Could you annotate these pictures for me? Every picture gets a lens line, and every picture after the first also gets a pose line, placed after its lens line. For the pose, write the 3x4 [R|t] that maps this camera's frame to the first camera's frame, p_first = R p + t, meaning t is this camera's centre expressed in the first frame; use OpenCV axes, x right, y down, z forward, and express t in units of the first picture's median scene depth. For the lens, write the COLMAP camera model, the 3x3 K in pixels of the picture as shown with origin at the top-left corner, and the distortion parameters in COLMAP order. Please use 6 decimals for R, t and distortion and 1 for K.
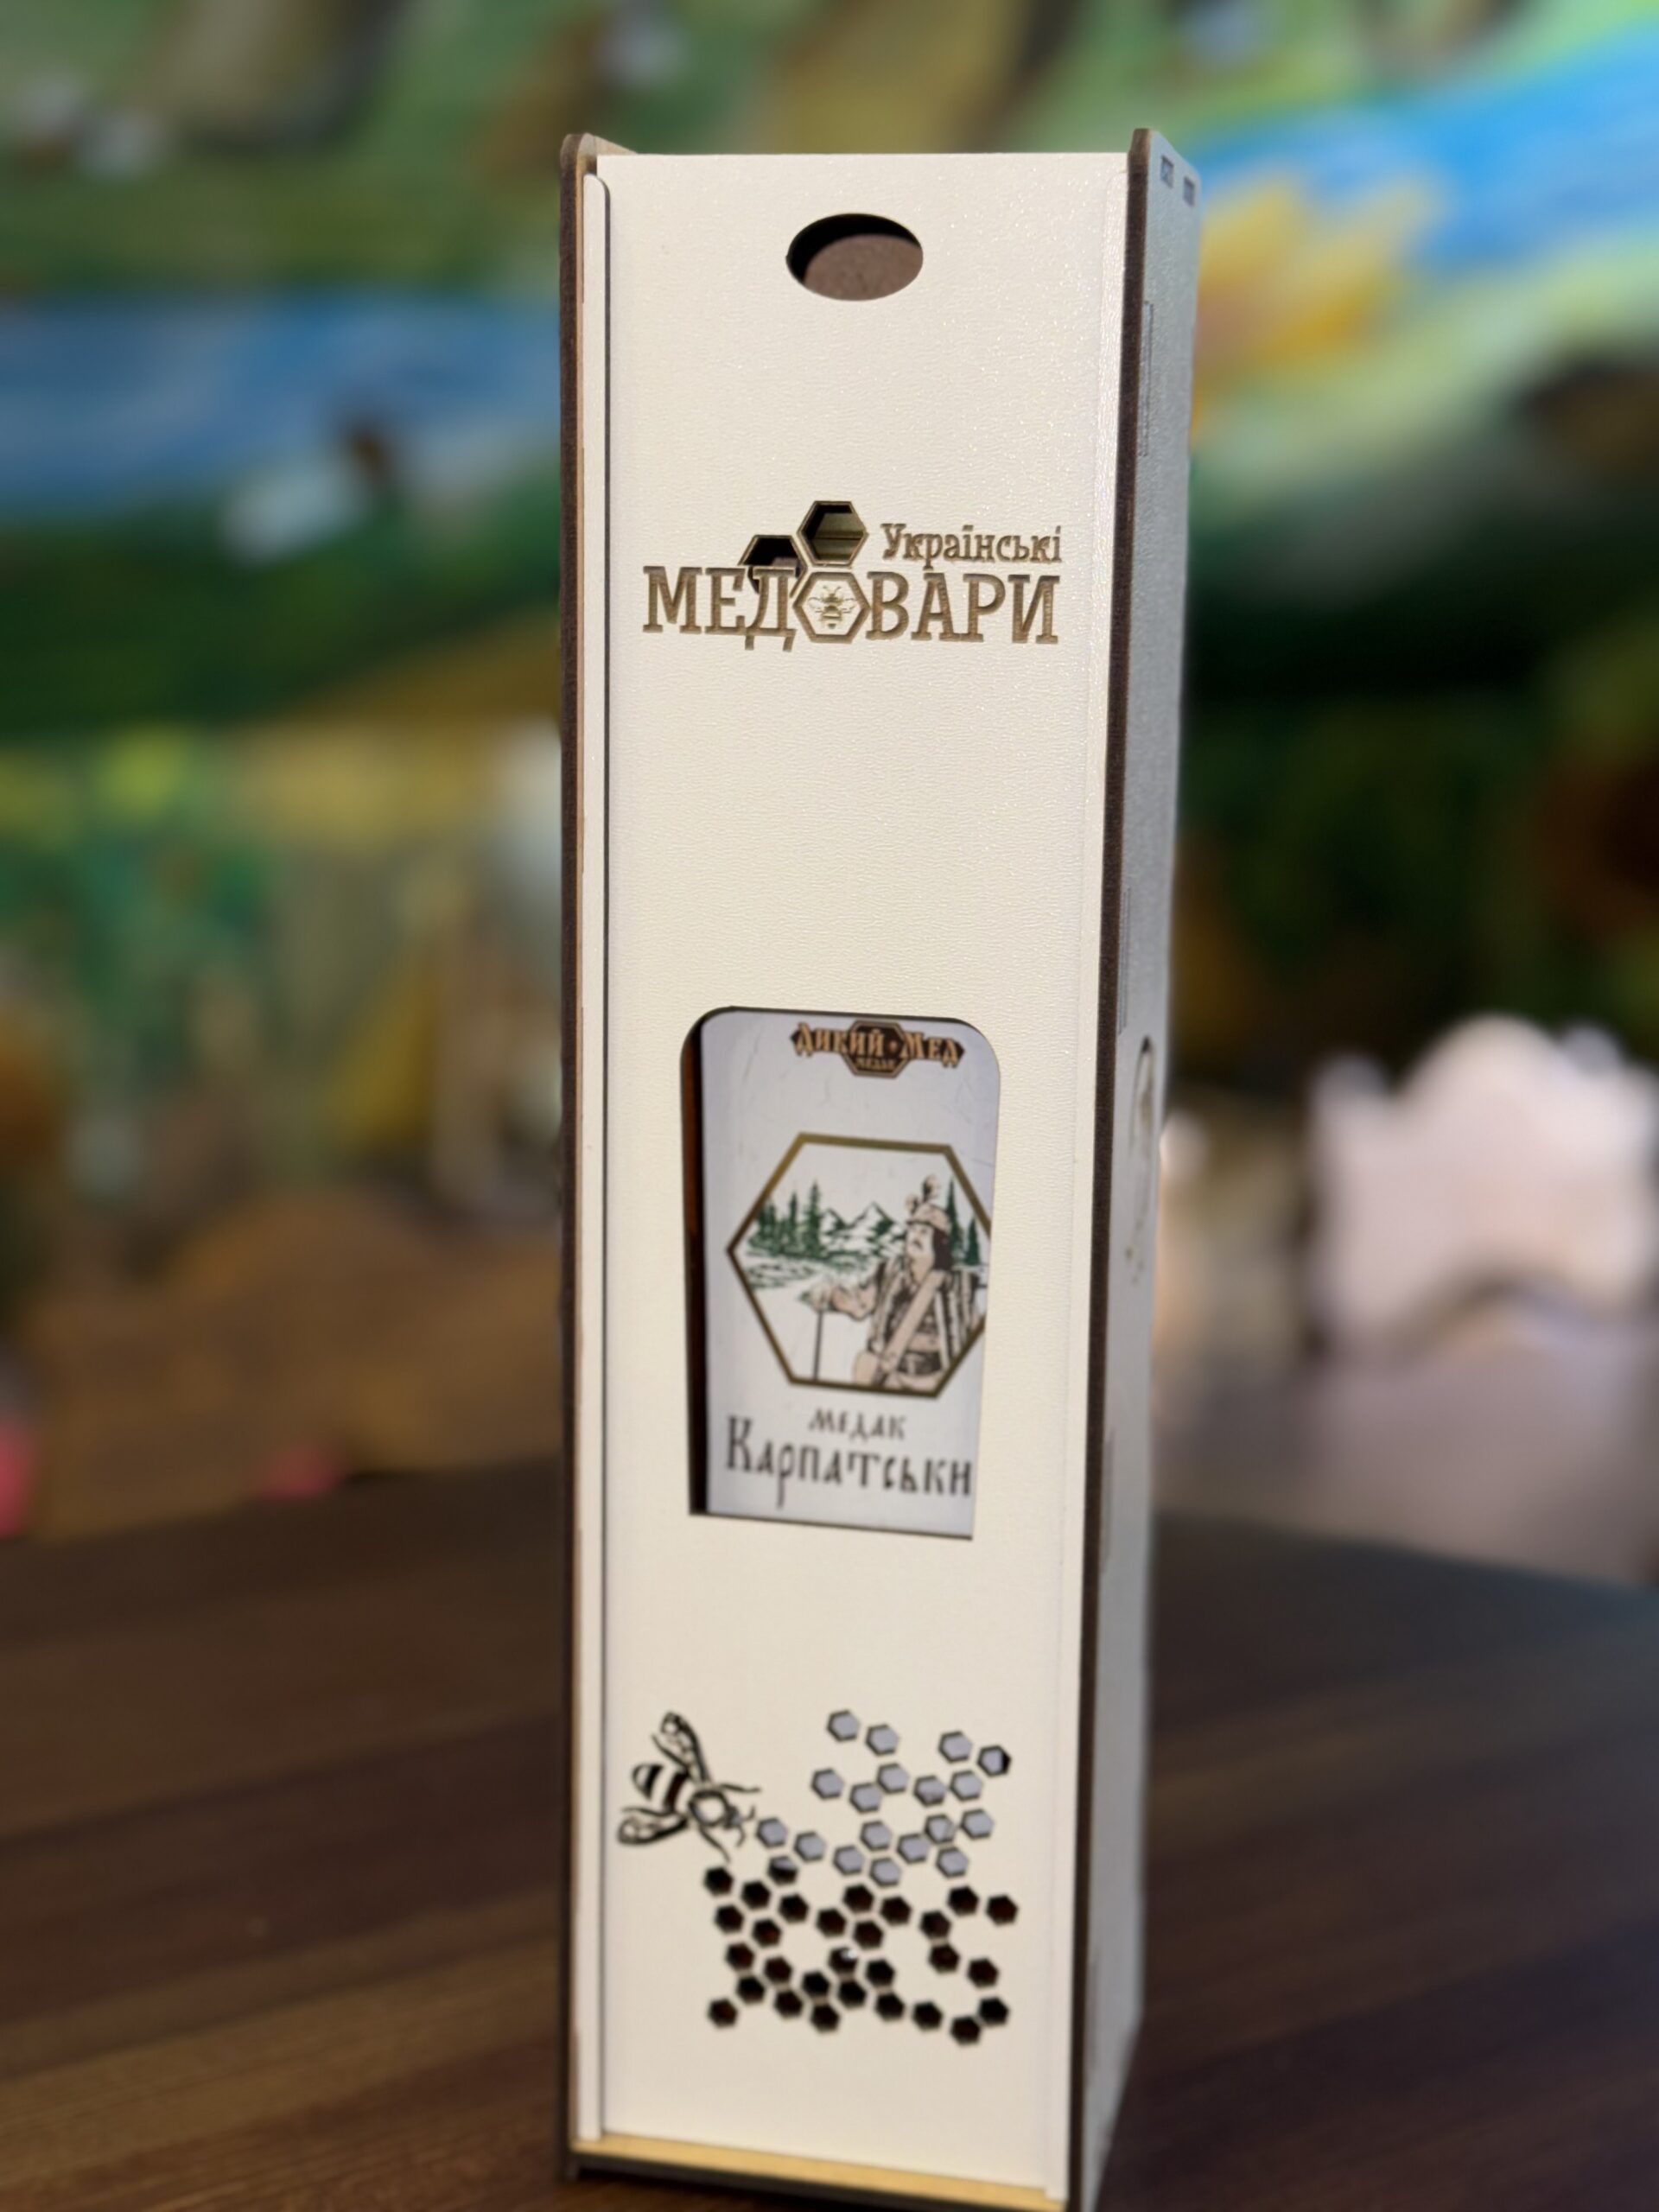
lens RADIAL K [[3100.0, 0, 681.4], [0, 3100.0, 1058.7], [0, 0, 1]] dist [0.260616, 0.004377]
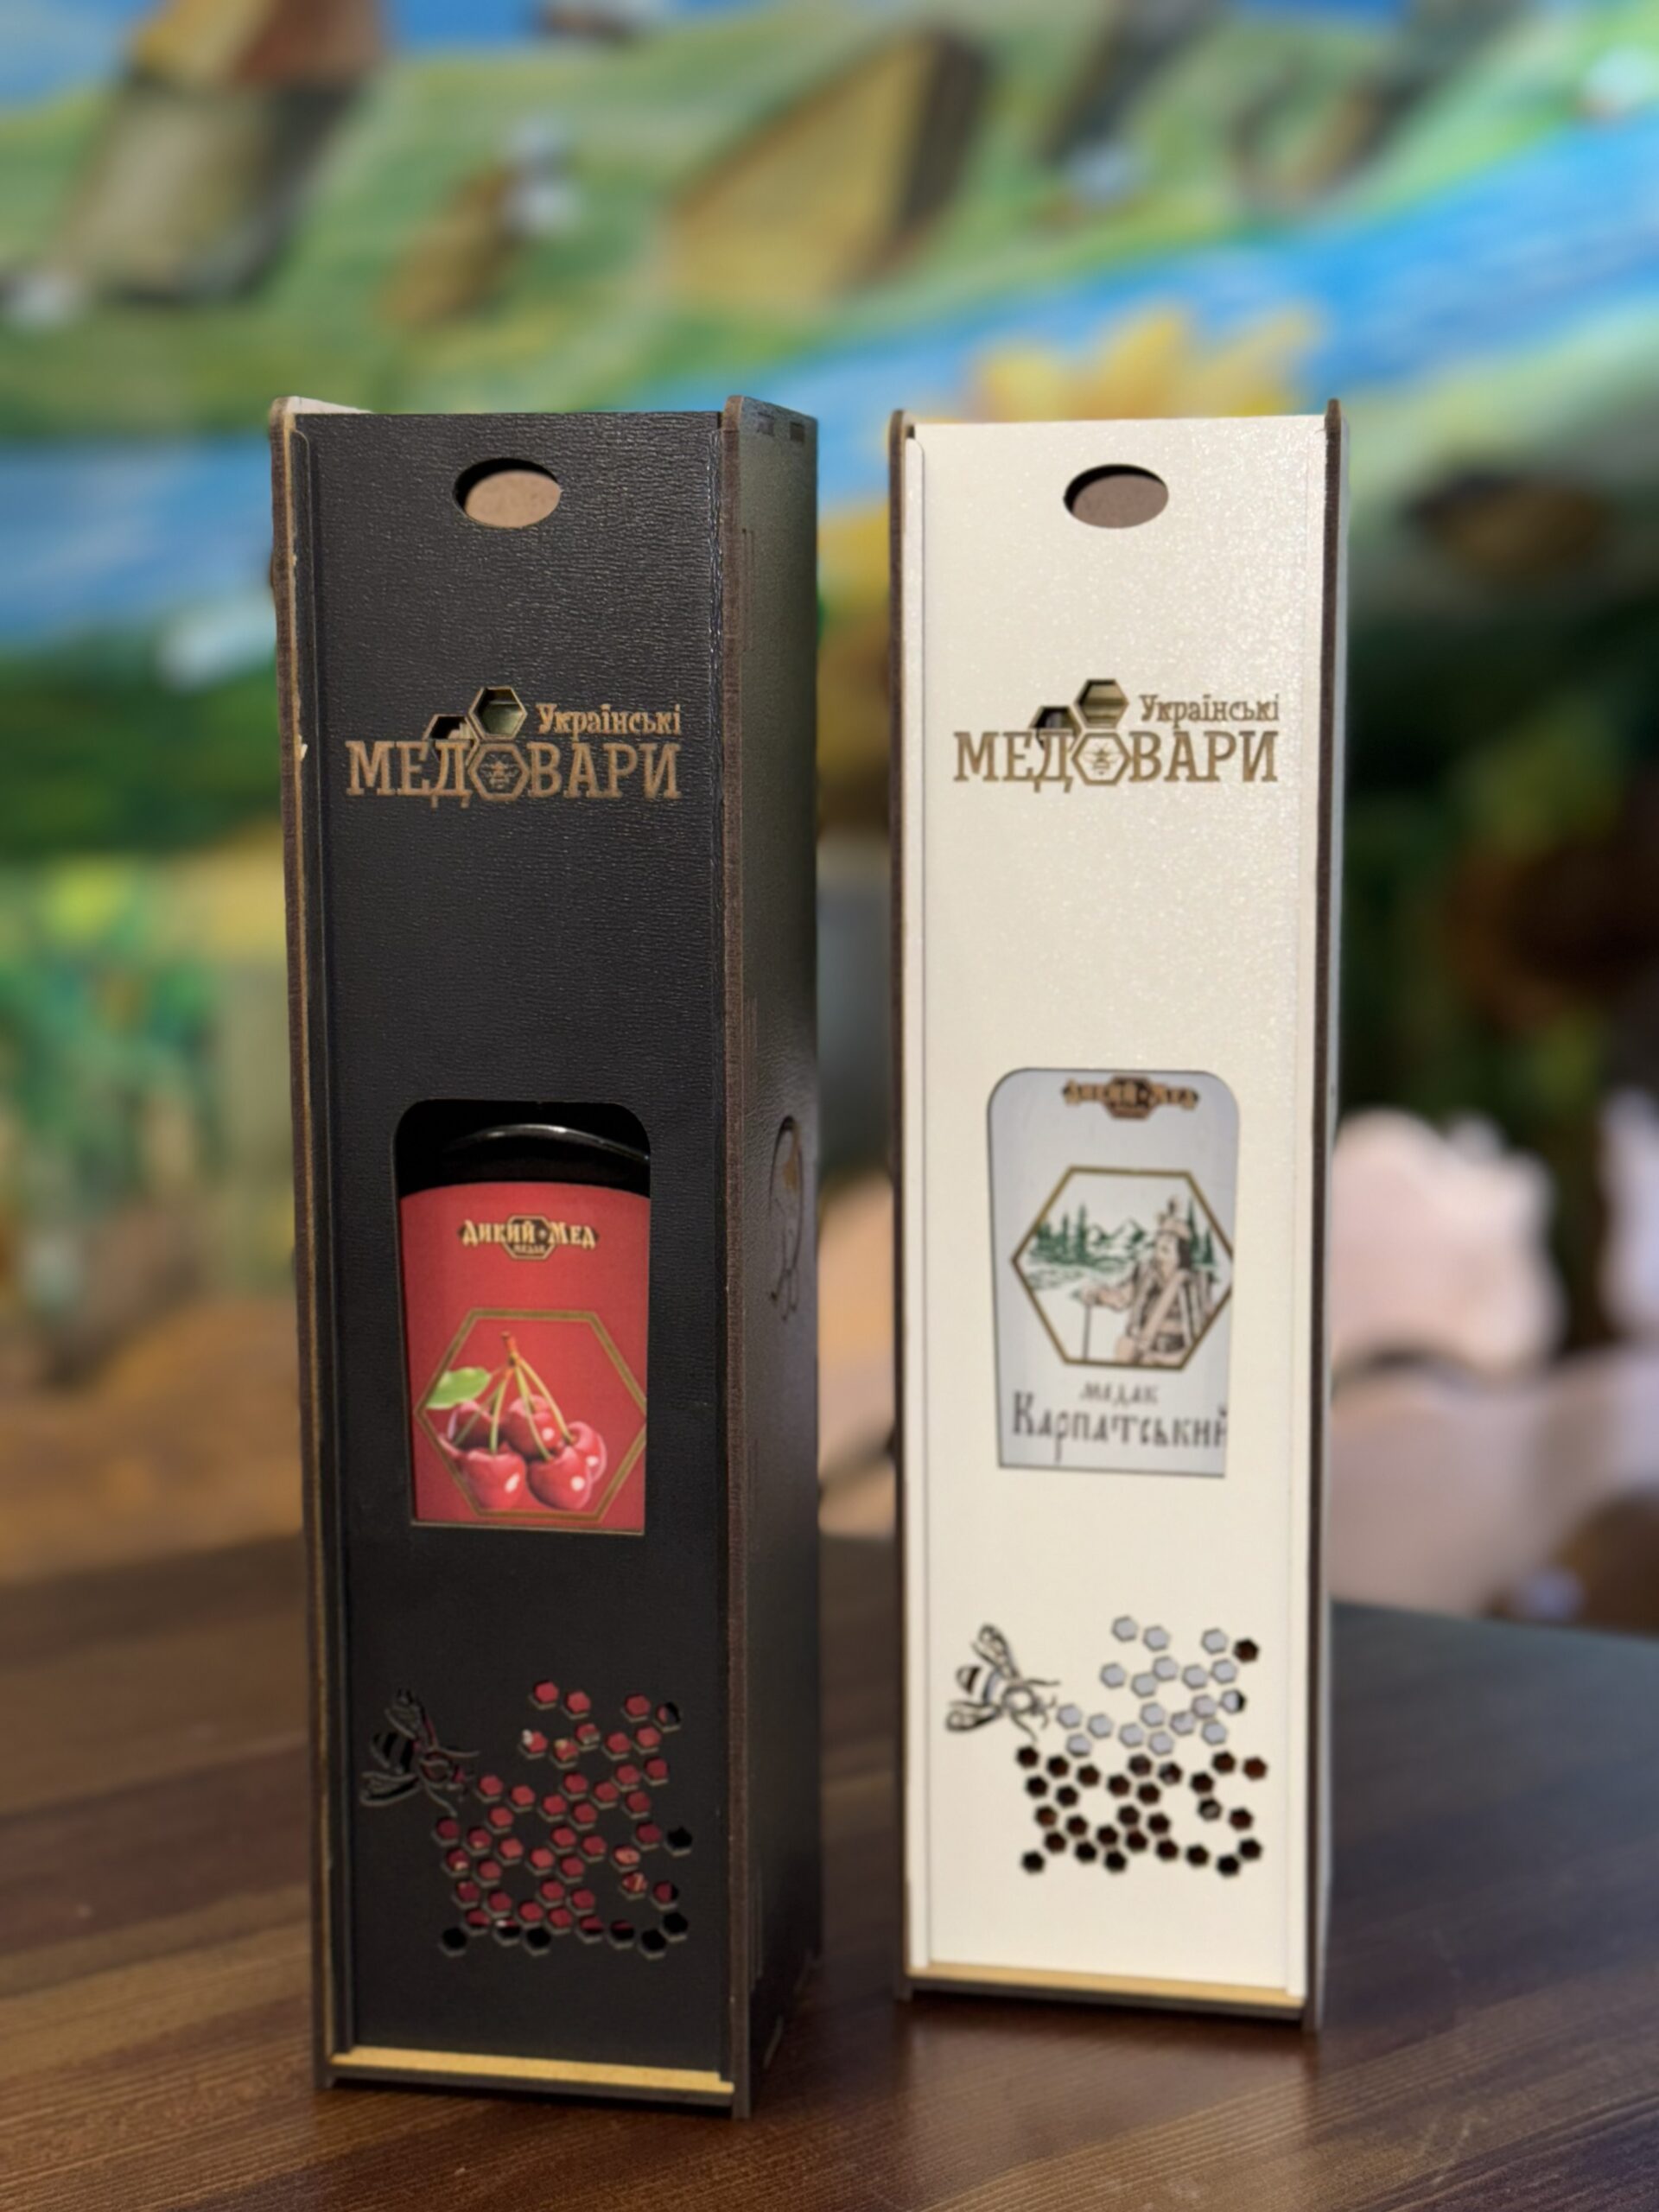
lens RADIAL K [[3216.4, 0, 720.7], [0, 3216.4, 1097.3], [0, 0, 1]] dist [0.604924, -2.068118]
pose [[0.997280, -0.031551, 0.066617, -0.193790], [0.033507, 0.999033, -0.028458, 0.028840], [-0.065654, 0.030612, 0.997373, -0.328772]]
